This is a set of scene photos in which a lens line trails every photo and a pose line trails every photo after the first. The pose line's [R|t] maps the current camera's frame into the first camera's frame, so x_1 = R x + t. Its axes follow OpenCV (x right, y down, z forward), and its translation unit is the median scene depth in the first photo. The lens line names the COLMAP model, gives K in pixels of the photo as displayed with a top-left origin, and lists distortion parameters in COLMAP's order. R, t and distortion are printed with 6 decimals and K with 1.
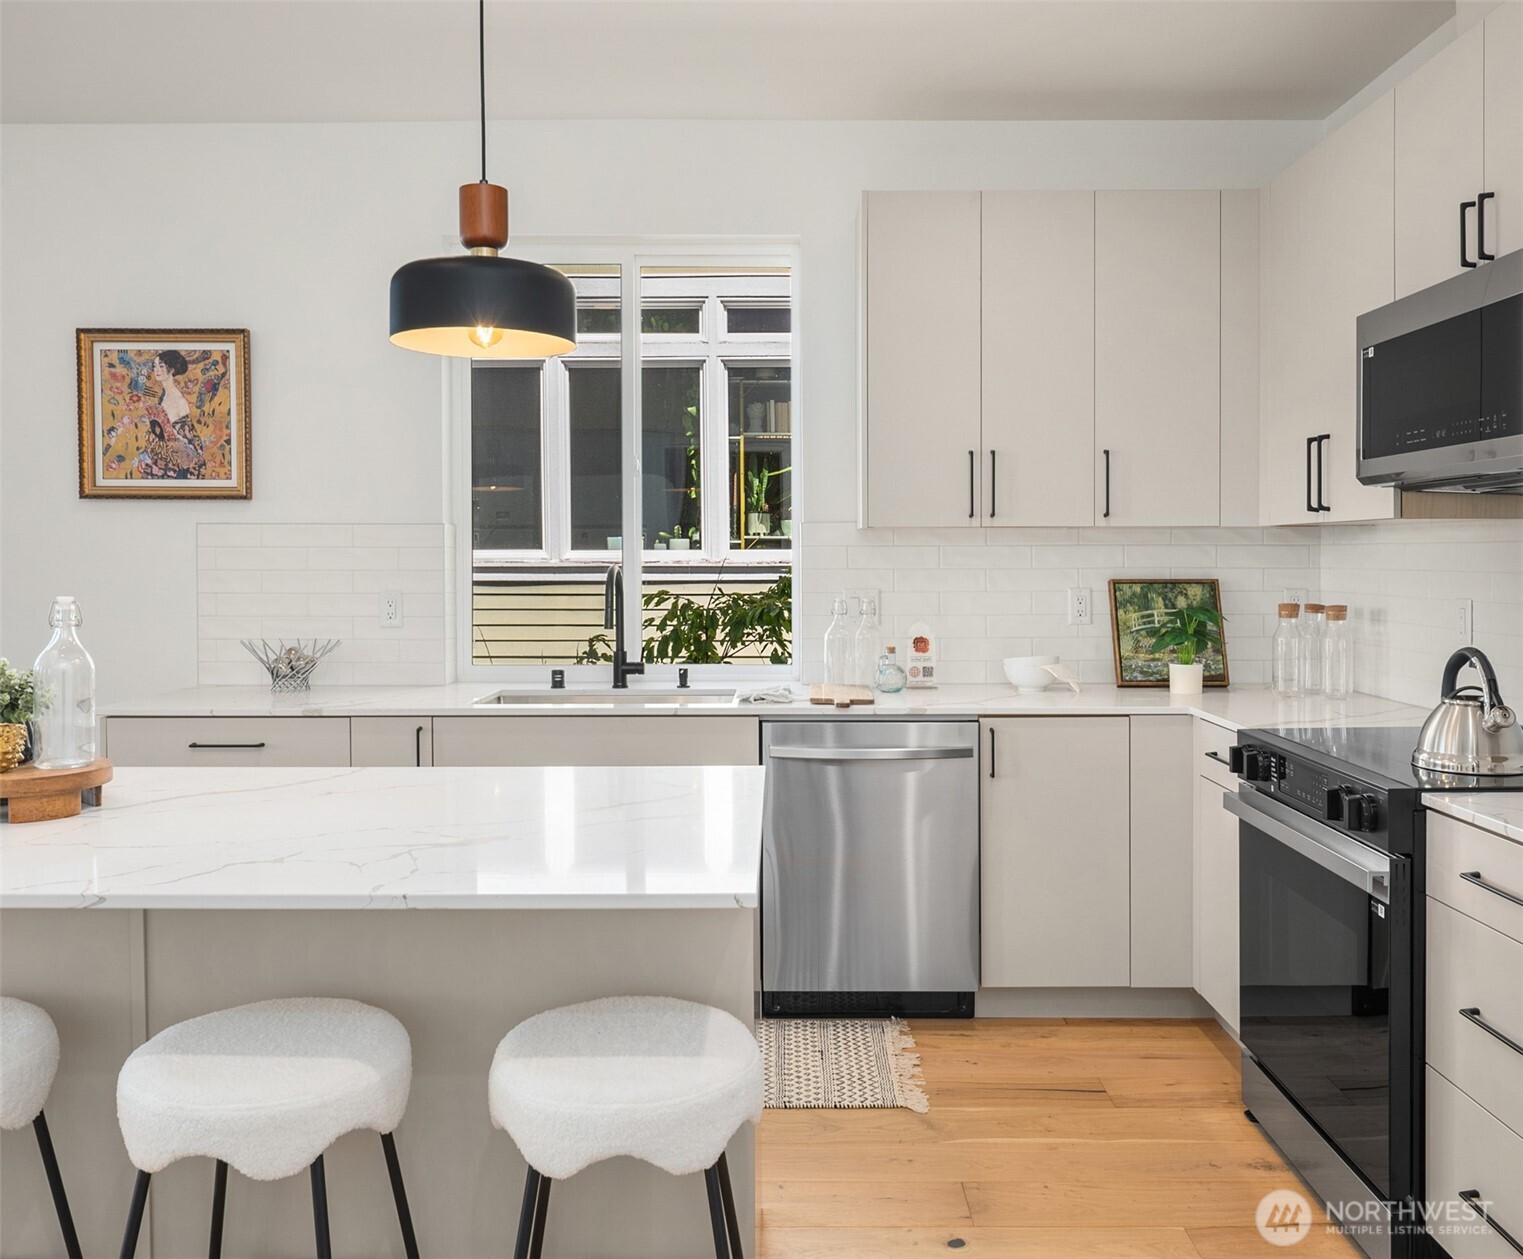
lens RADIAL K [[1287.8, 0, 767.5], [0, 1287.8, 616.9], [0, 0, 1]] dist [-0.012004, 0.010869]
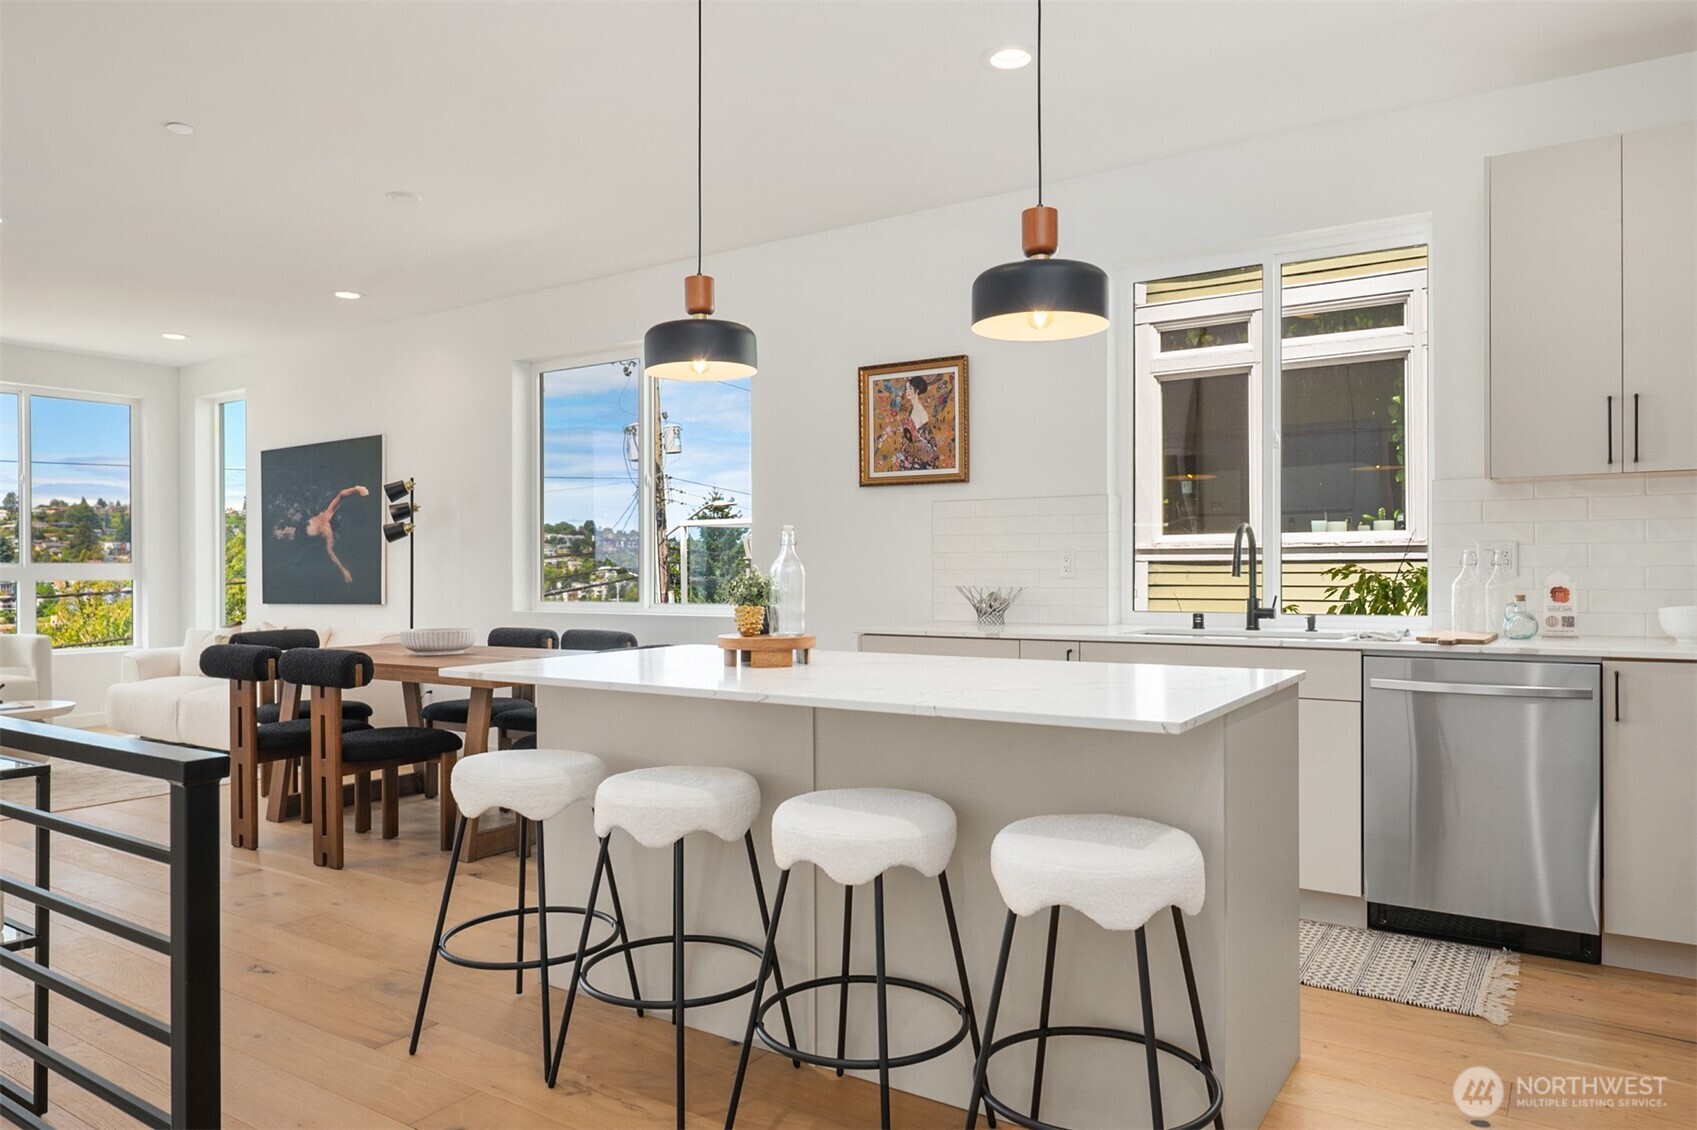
lens RADIAL K [[1132.0, 0, 853.3], [0, 1132.0, 627.9], [0, 0, 1]] dist [-0.013437, 0.005145]
pose [[0.832125, 0.019772, -0.554236, 0.158460], [-0.018815, 0.999795, 0.007420, 0.055199], [0.554270, 0.004254, 0.832326, -0.050126]]
